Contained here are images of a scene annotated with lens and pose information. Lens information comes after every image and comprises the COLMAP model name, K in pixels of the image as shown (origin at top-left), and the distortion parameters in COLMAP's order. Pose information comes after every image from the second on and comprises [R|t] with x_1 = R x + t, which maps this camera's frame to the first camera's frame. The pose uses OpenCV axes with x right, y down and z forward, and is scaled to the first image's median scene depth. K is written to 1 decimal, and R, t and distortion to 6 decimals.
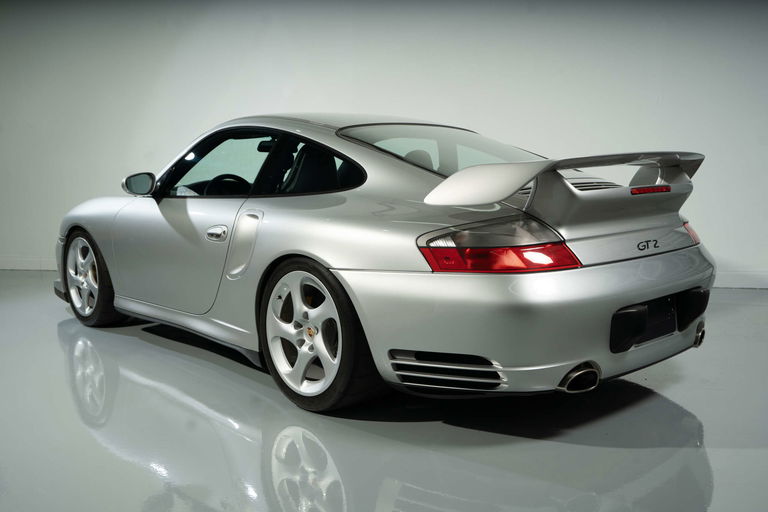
lens RADIAL K [[764.4, 0, 381.5], [0, 764.4, 263.6], [0, 0, 1]] dist [0.014295, 0.008644]
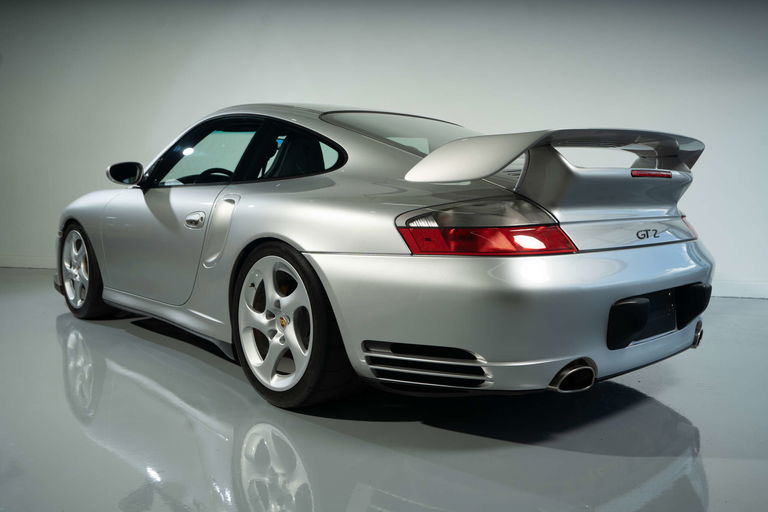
lens RADIAL K [[675.6, 0, 384.0], [0, 675.6, 256.0], [0, 0, 1]] dist [-0.002226, -0.002154]
pose [[0.999769, 0.021123, -0.004004, 0.031417], [-0.021249, 0.999180, -0.034470, 0.034268], [0.003273, 0.034547, 0.999398, 0.172529]]
